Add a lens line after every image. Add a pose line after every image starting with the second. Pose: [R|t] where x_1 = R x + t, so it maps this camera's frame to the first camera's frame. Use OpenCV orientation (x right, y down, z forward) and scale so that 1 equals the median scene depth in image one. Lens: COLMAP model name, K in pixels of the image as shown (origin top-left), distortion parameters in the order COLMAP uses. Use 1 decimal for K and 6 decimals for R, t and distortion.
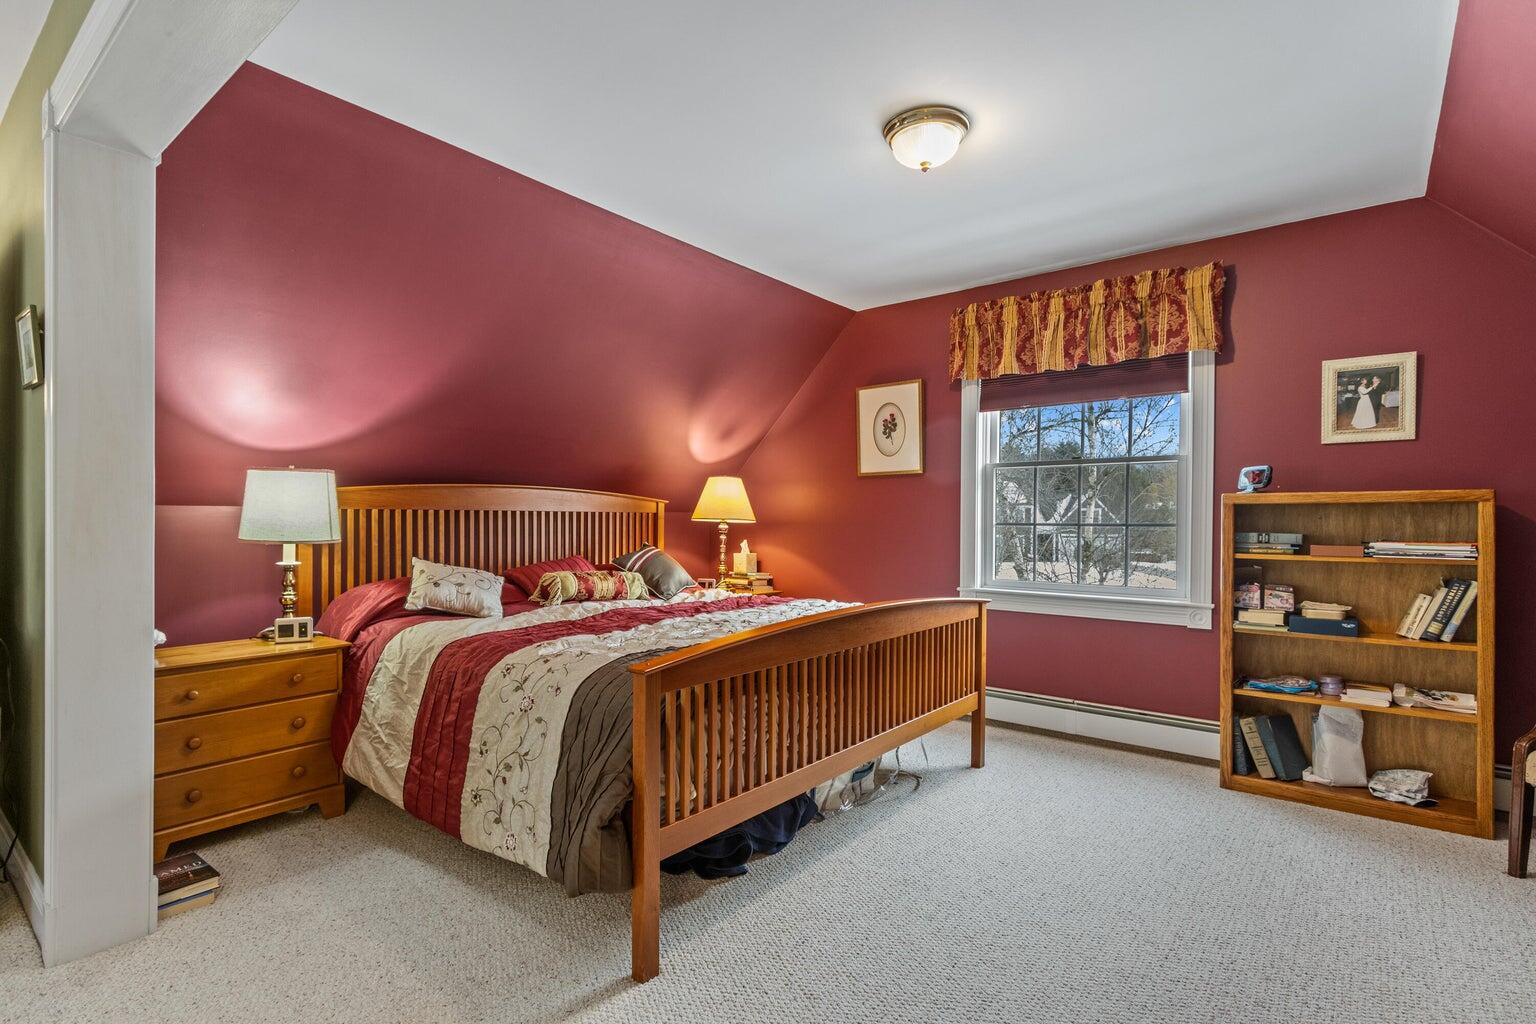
lens RADIAL K [[740.3, 0, 761.5], [0, 740.3, 521.6], [0, 0, 1]] dist [0.002047, -0.000226]
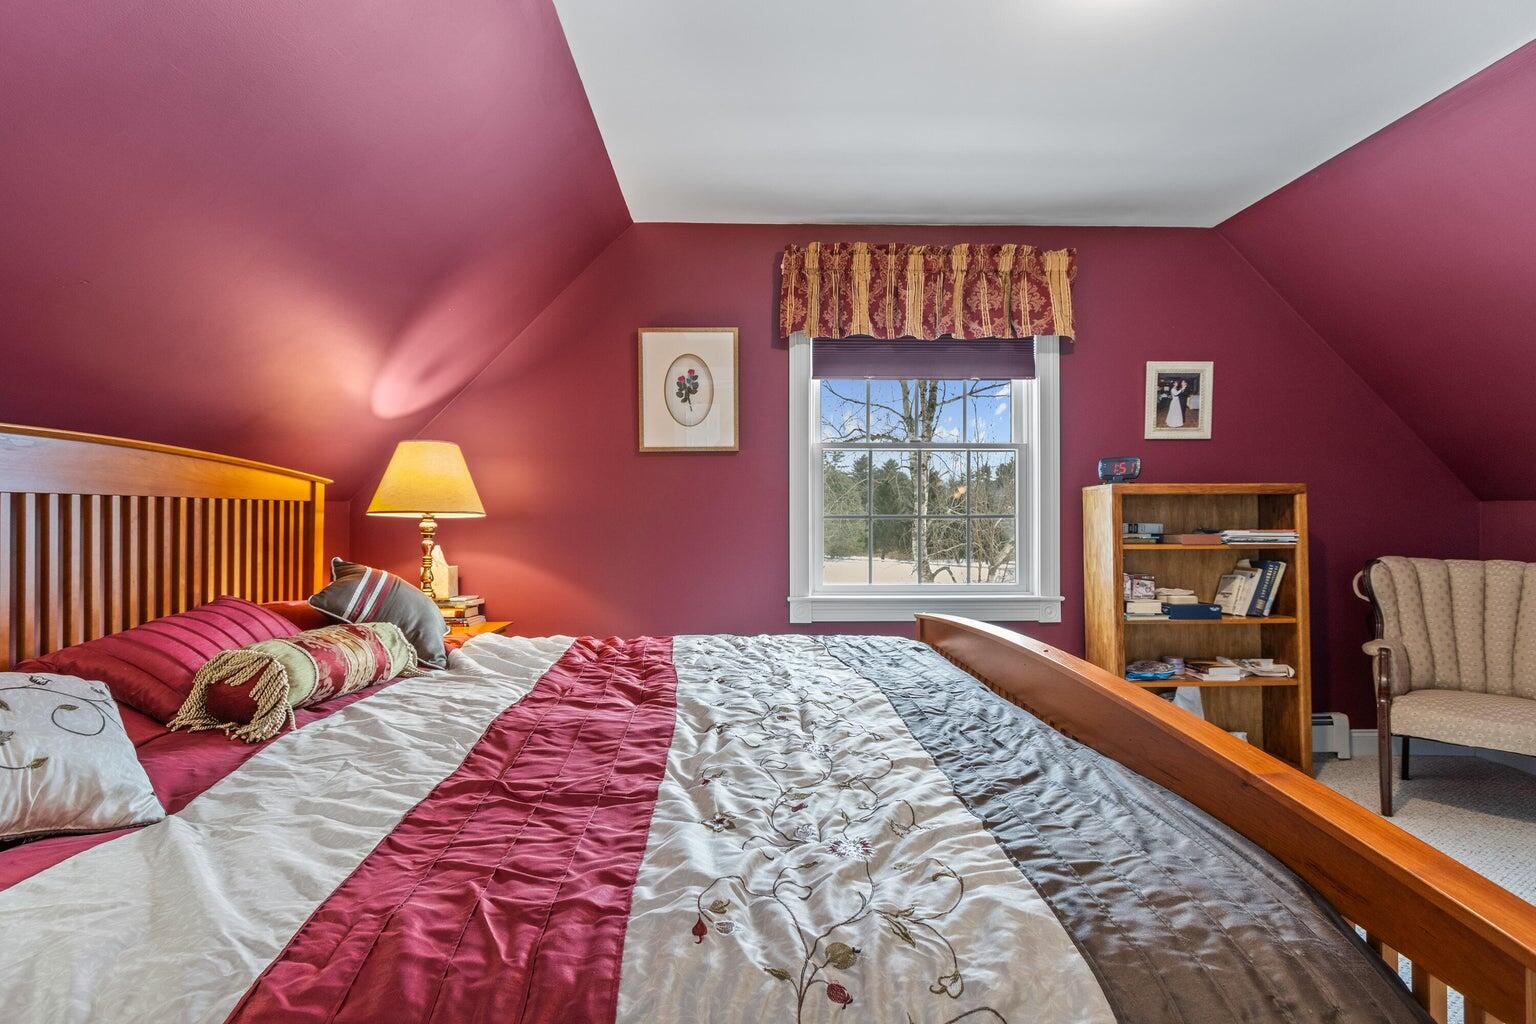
lens RADIAL K [[740.3, 0, 776.6], [0, 740.3, 504.4], [0, 0, 1]] dist [0.002047, -0.000226]
pose [[0.758156, 0.001998, 0.652070, -0.309896], [0.006065, 0.999930, -0.010115, -0.002692], [-0.652045, 0.011624, 0.758091, 0.487336]]
